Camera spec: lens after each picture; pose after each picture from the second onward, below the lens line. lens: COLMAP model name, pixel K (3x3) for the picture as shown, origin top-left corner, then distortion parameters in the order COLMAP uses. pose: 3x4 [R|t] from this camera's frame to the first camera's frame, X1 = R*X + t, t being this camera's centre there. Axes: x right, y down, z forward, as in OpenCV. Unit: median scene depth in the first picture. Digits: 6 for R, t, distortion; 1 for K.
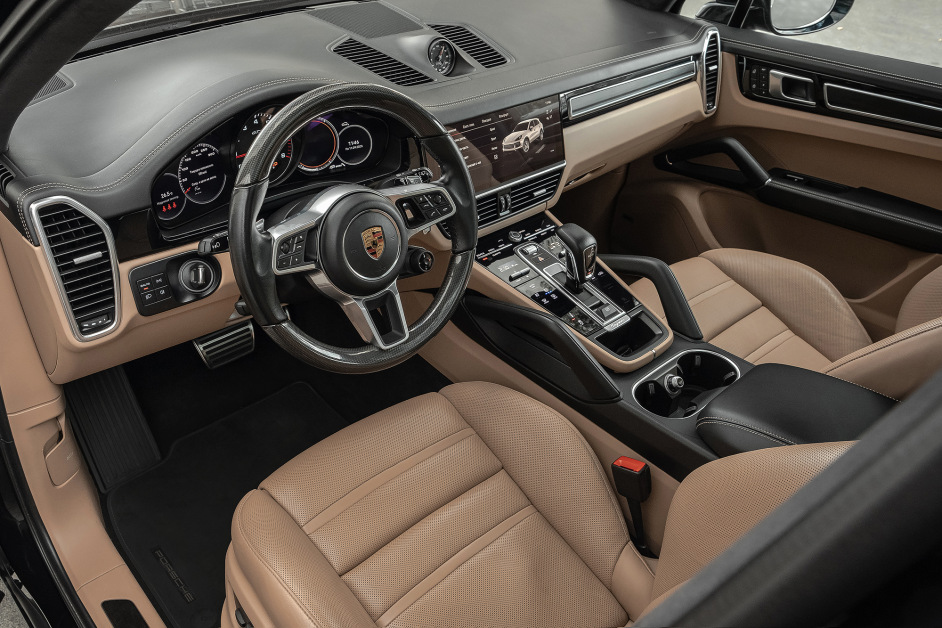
lens RADIAL K [[722.2, 0, 451.0], [0, 722.2, 298.9], [0, 0, 1]] dist [-0.039149, 0.003870]
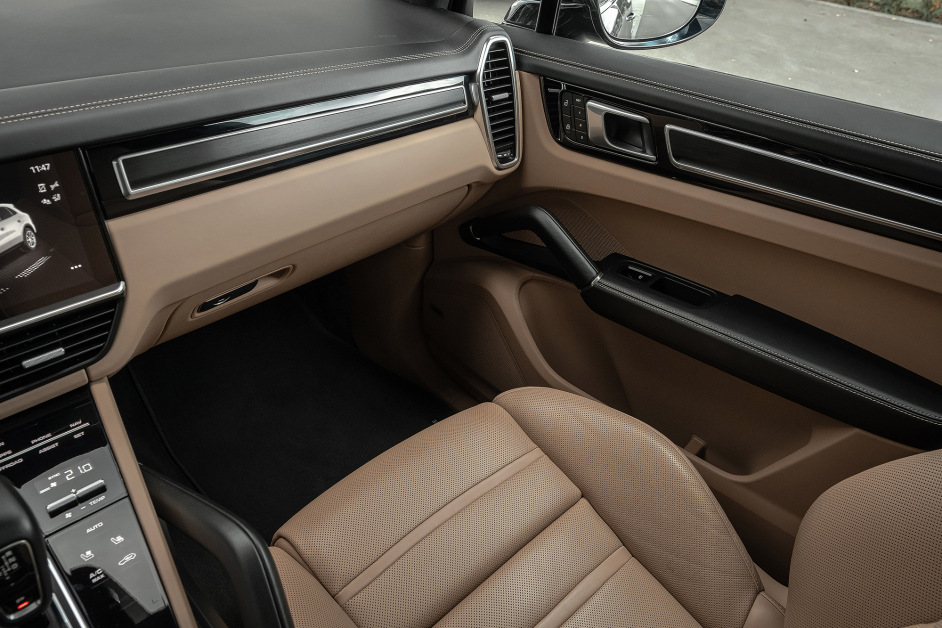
lens RADIAL K [[673.4, 0, 522.8], [0, 673.4, 276.7], [0, 0, 1]] dist [-0.024954, 0.002379]
pose [[0.991915, -0.014621, 0.126056, 0.312445], [0.020691, 0.998682, -0.046979, -0.143604], [-0.125203, 0.049208, 0.990910, 0.440661]]
